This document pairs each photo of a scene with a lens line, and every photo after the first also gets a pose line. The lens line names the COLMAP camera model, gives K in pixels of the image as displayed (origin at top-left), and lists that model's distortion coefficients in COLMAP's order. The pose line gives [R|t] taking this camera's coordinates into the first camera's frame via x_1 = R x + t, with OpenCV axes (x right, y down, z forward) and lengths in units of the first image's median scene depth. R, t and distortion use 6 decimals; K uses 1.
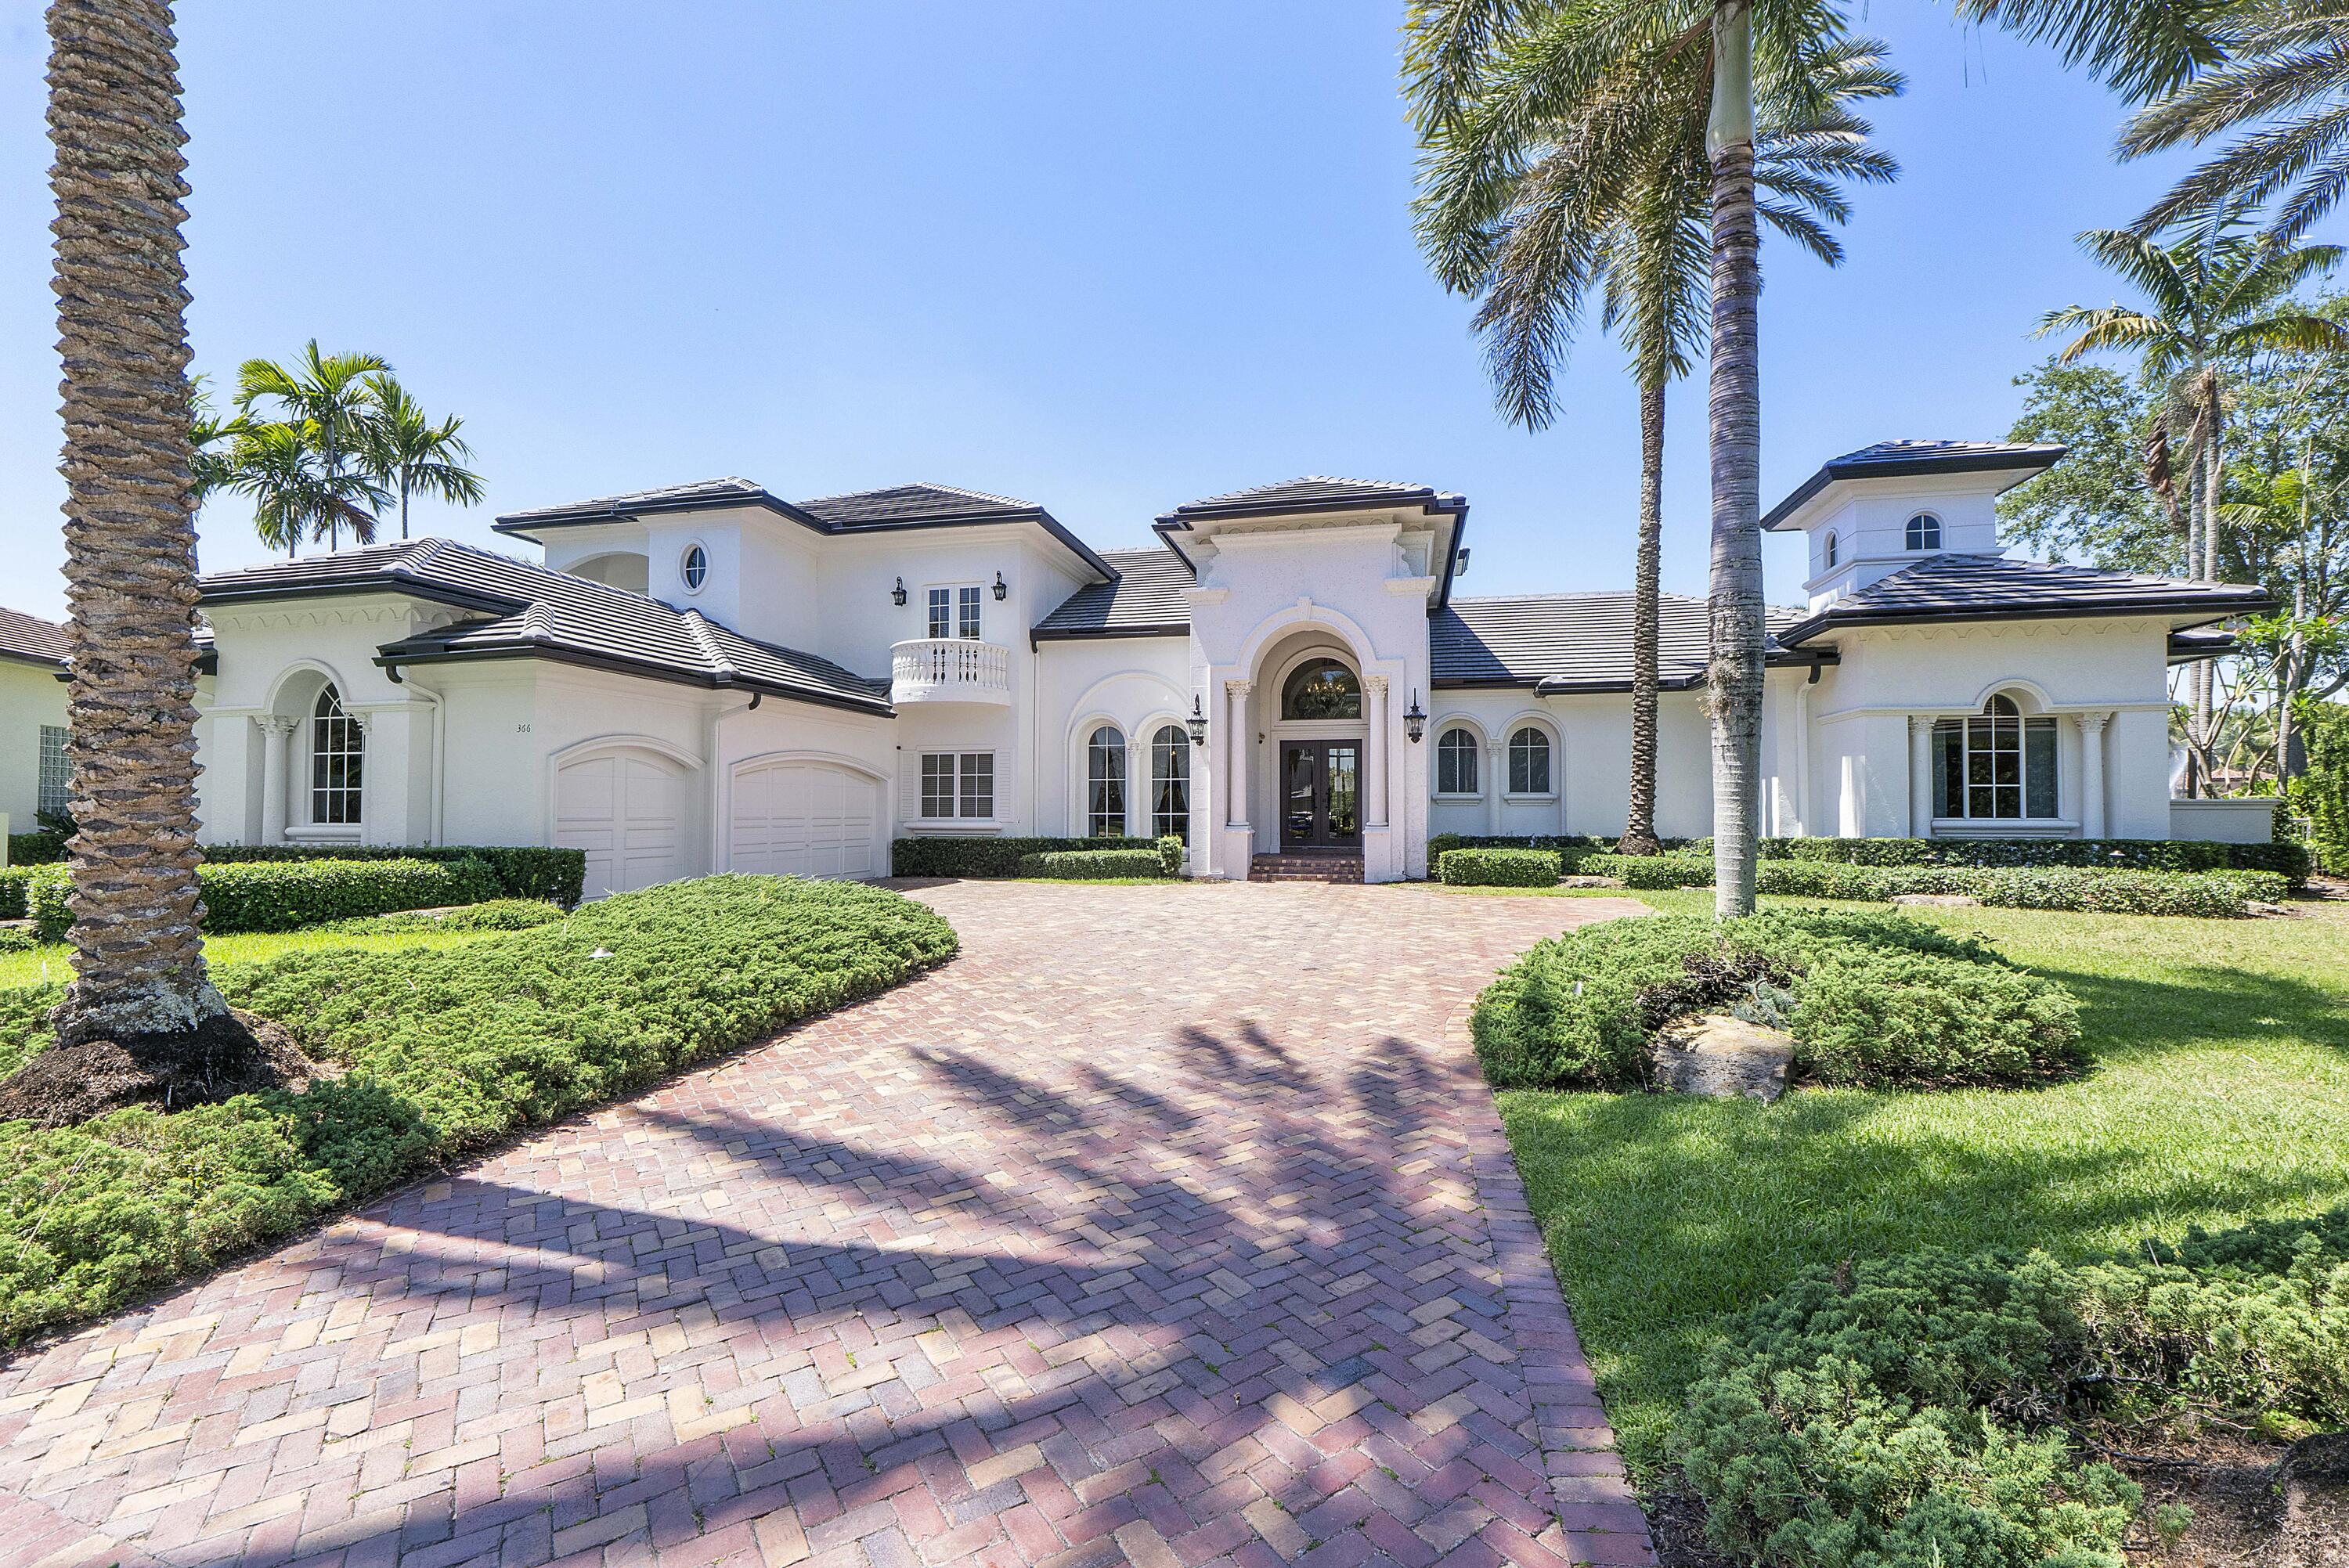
lens RADIAL K [[1016.6, 0, 1176.2], [0, 1016.6, 786.9], [0, 0, 1]] dist [-0.000672, -0.000661]
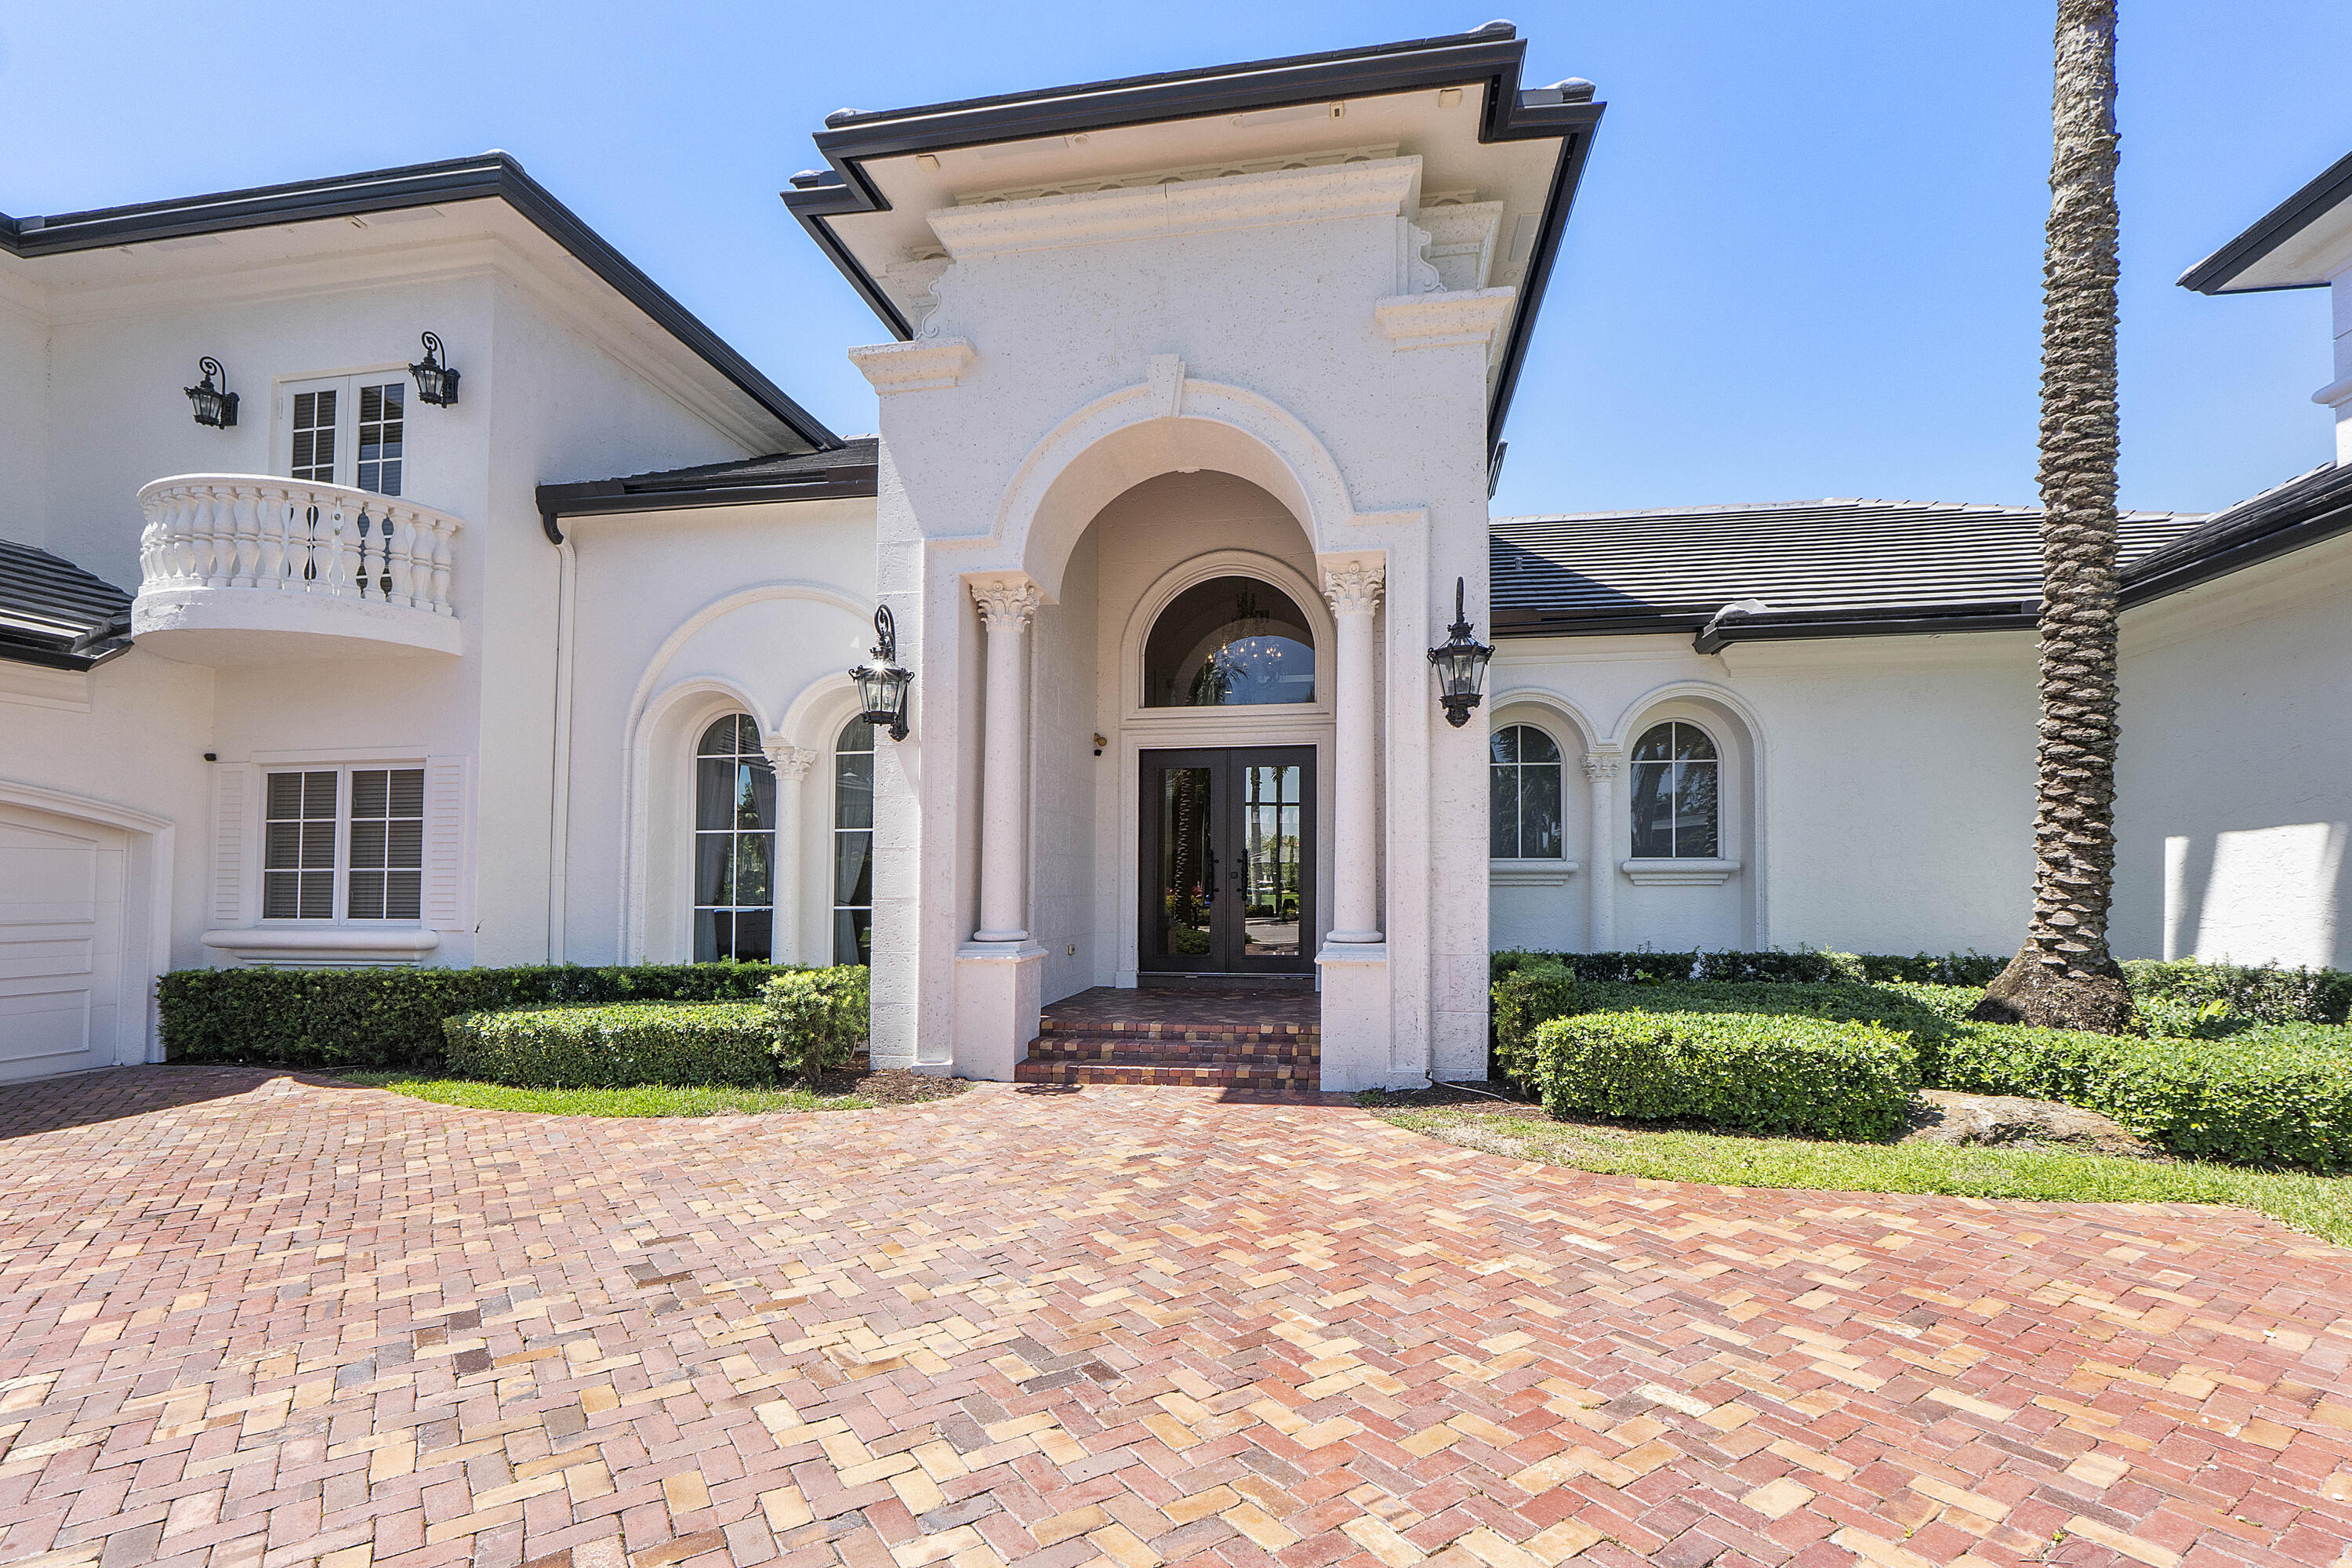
lens RADIAL K [[1060.0, 0, 1023.9], [0, 1060.0, 885.5], [0, 0, 1]] dist [-0.000887, 0.000698]
pose [[0.996075, -0.002277, -0.088481, 0.106654], [0.004337, 0.999724, 0.023104, 0.006619], [0.088404, -0.023397, 0.995810, 0.580767]]
